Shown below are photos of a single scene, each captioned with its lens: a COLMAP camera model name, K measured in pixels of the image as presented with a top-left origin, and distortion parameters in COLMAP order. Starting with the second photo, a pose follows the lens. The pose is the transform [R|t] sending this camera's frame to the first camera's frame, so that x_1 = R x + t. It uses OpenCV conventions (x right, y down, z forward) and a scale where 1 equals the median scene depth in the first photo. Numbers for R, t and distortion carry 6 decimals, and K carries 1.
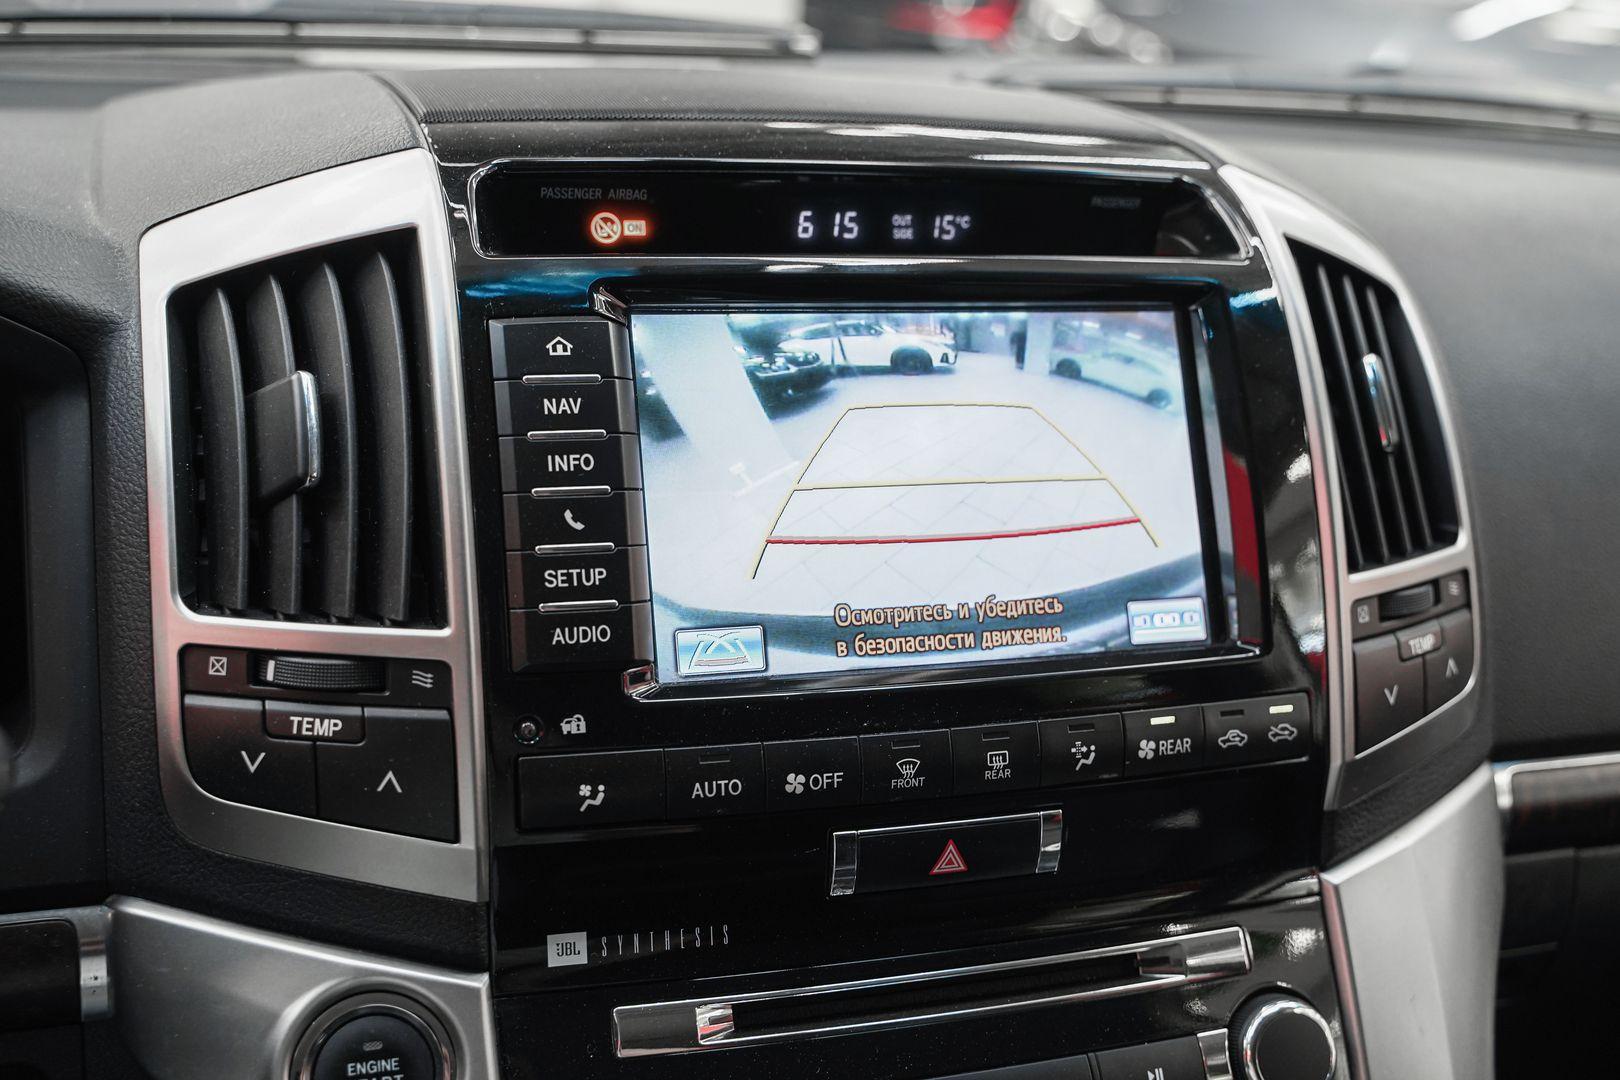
lens RADIAL K [[1897.0, 0, 810.0], [0, 1897.0, 540.0], [0, 0, 1]] dist [0.009405, 0.016944]
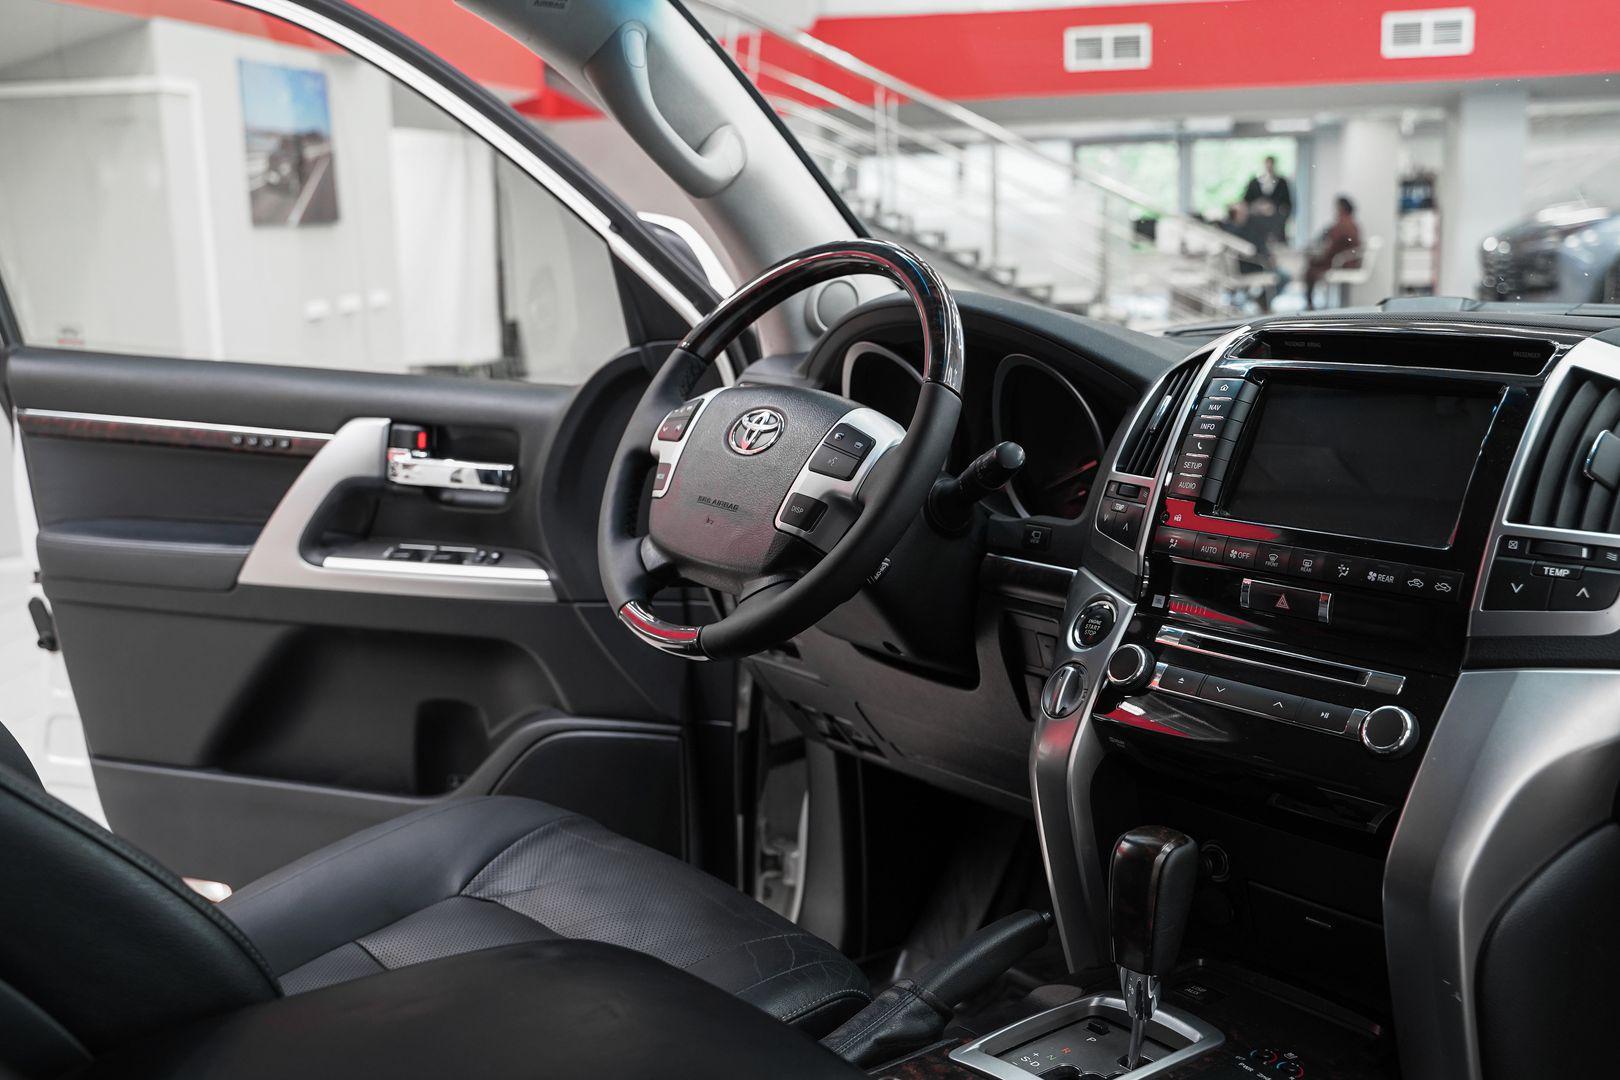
lens RADIAL K [[1737.2, 0, 770.0], [0, 1737.2, 521.4], [0, 0, 1]] dist [-0.023486, 0.022482]
pose [[0.314857, 0.068805, -0.946642, 2.024286], [-0.298644, 0.953893, -0.029998, 0.347824], [0.900931, 0.292154, 0.320888, -0.314314]]
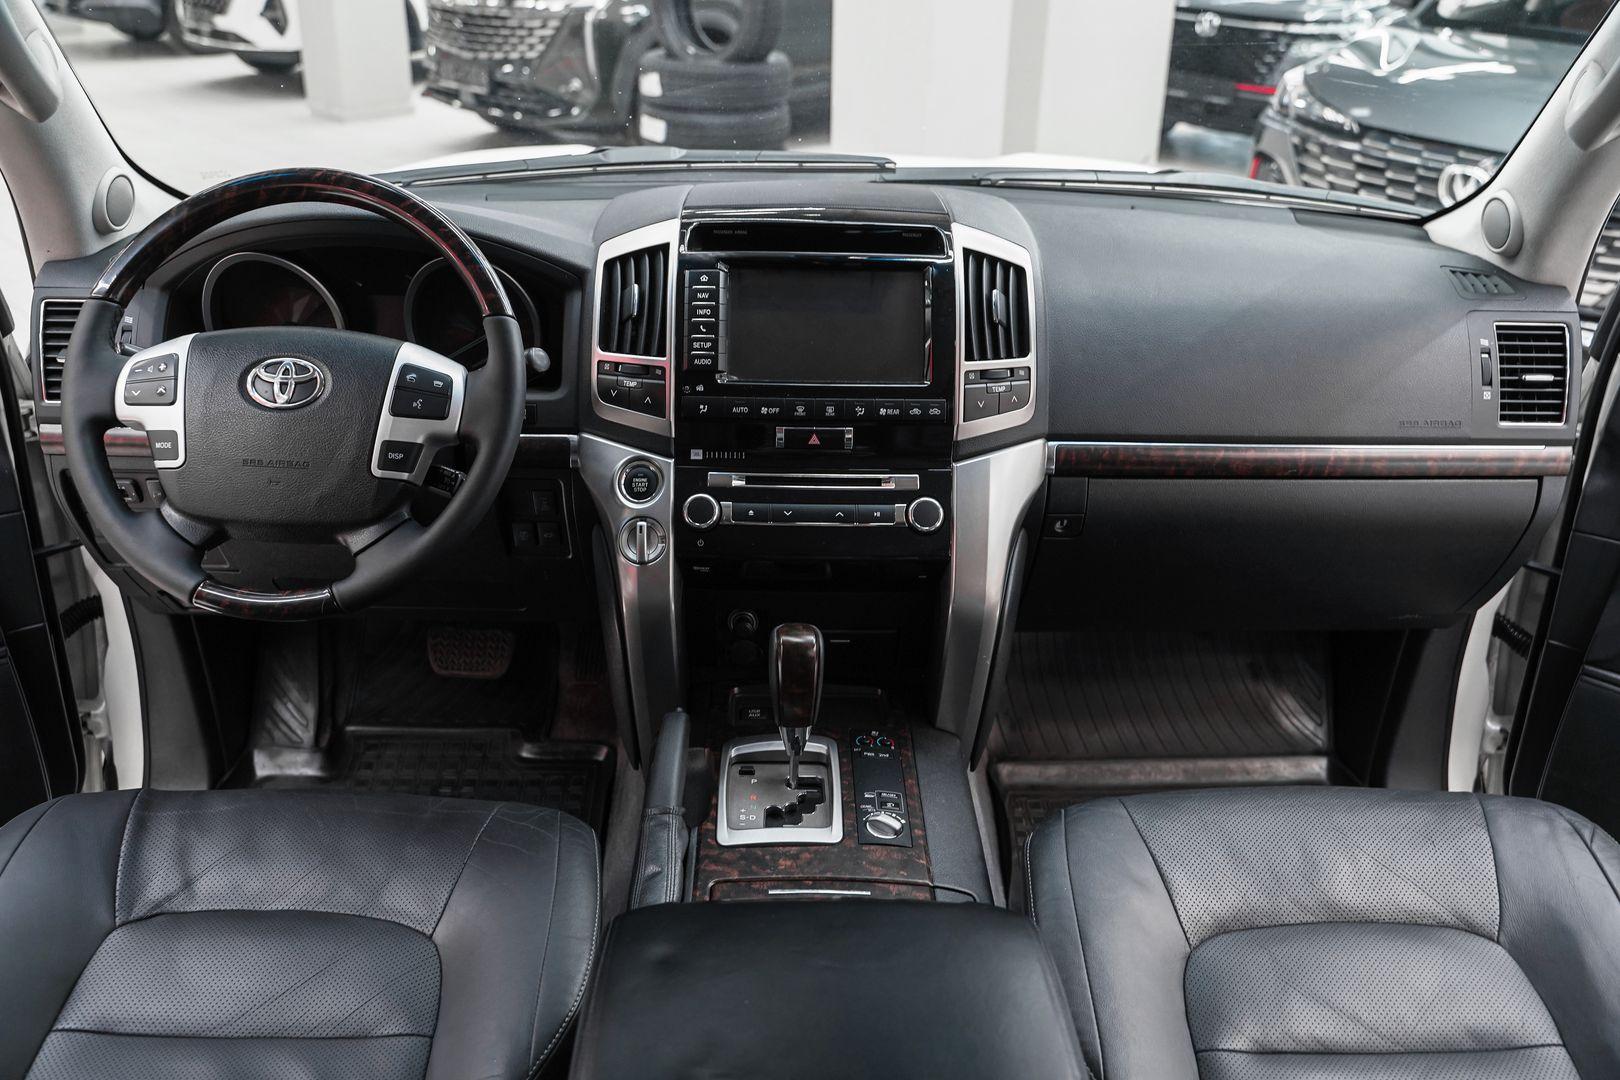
lens RADIAL K [[1329.8, 0, 810.0], [0, 1329.8, 540.0], [0, 0, 1]] dist [-0.116885, 0.075318]
pose [[0.950468, 0.079520, -0.300477, 0.810345], [-0.057323, 0.994983, 0.081994, 0.162582], [0.305490, -0.060708, 0.950258, -1.245935]]
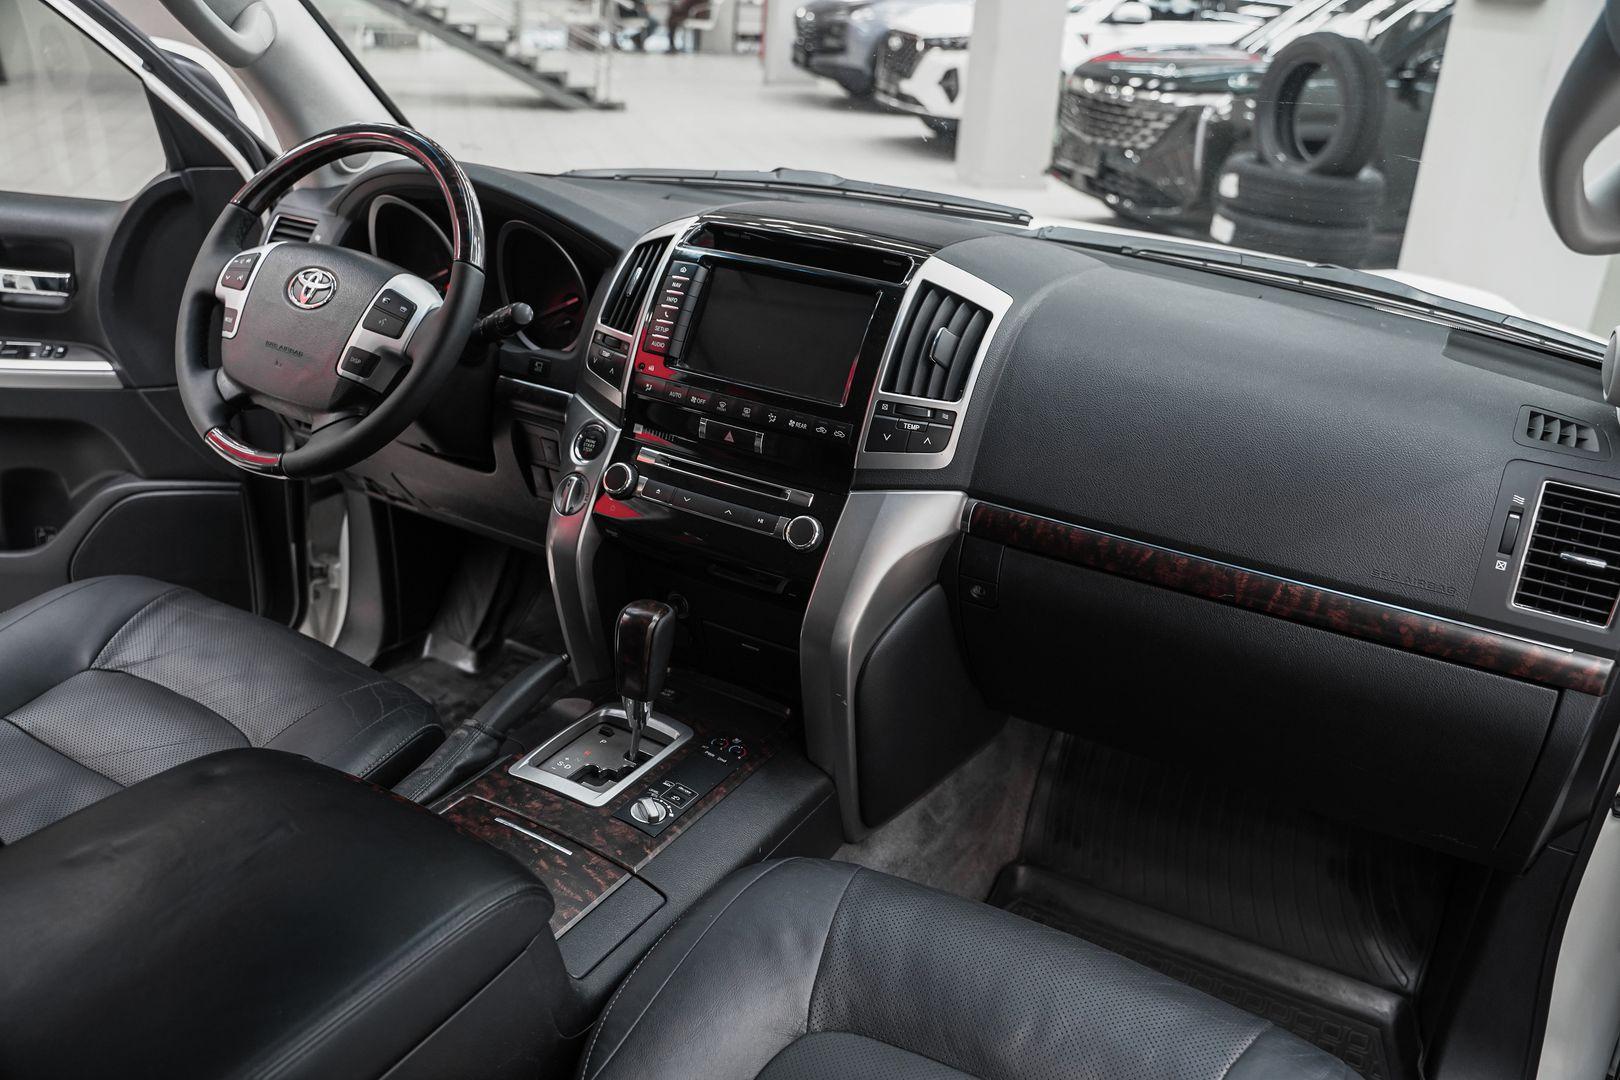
lens RADIAL K [[1313.7, 0, 810.0], [0, 1313.7, 540.0], [0, 0, 1]] dist [-0.124164, 0.101695]
pose [[0.663534, 0.265975, -0.699271, 1.937876], [-0.280458, 0.954943, 0.097098, 0.082464], [0.693589, 0.131689, 0.708231, -0.540750]]
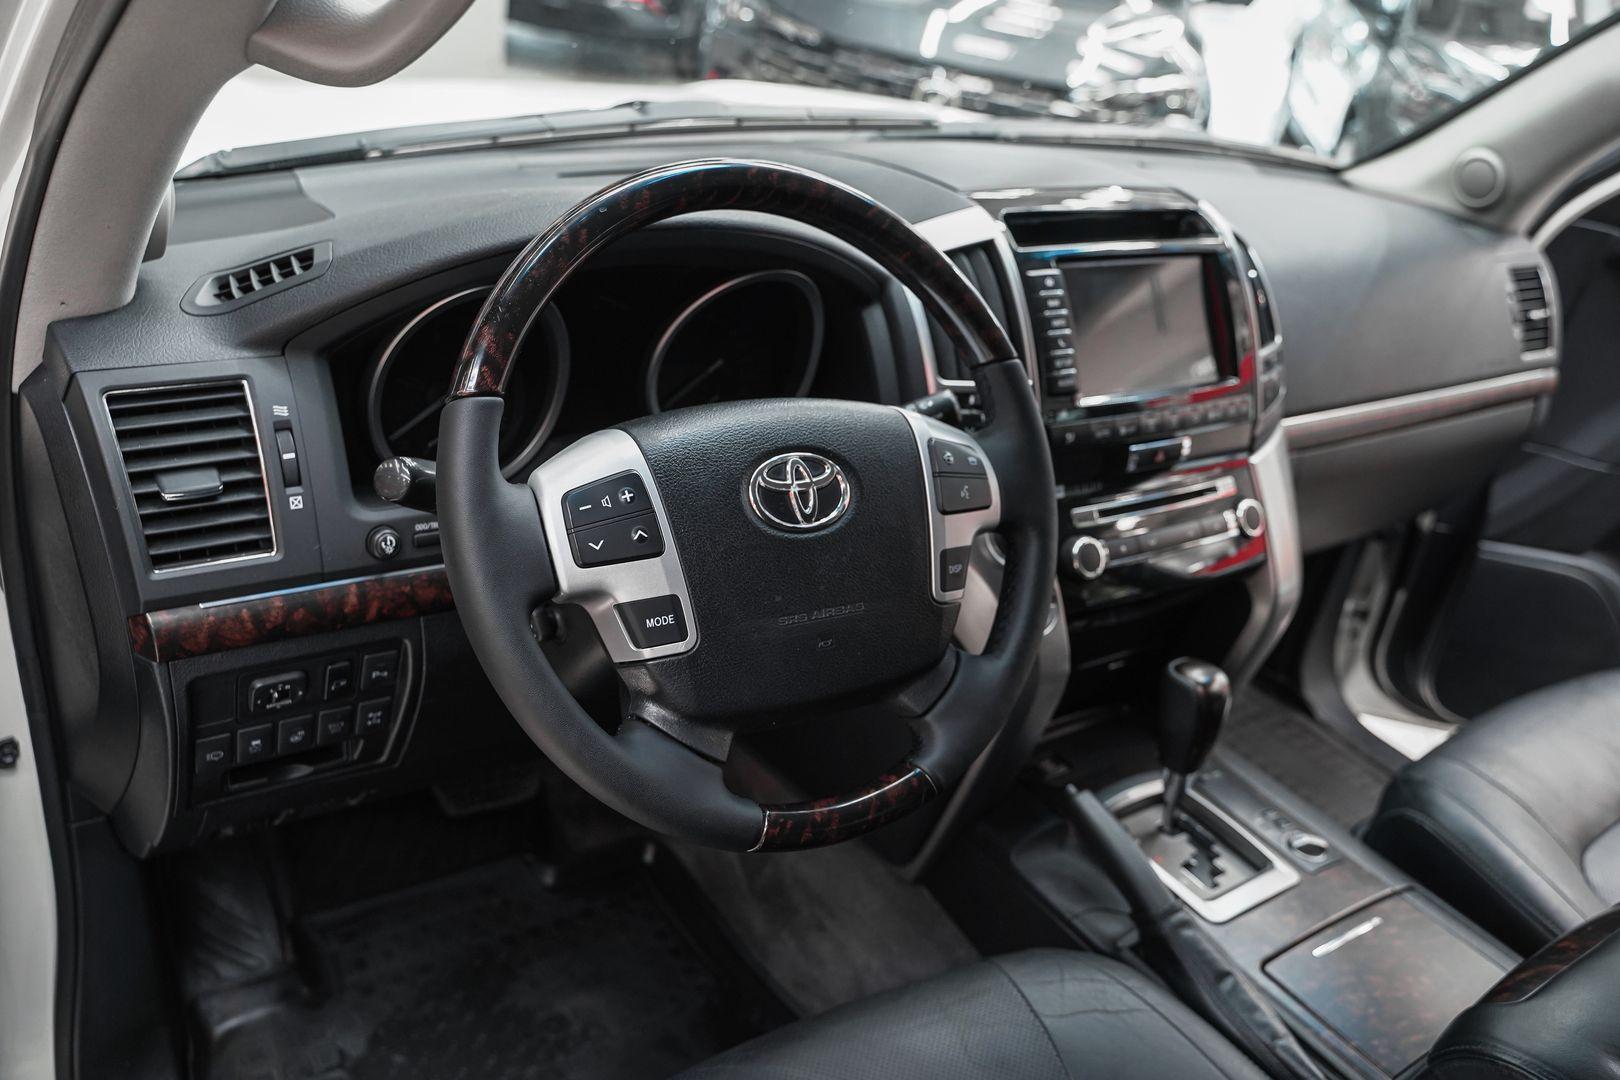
lens RADIAL K [[1333.0, 0, 826.8], [0, 1333.0, 520.6], [0, 0, 1]] dist [-0.130881, 0.108964]
pose [[0.963154, -0.075675, 0.258083, -1.008326], [0.040458, 0.989446, 0.139137, -0.037487], [-0.265888, -0.123569, 0.956051, -0.868039]]
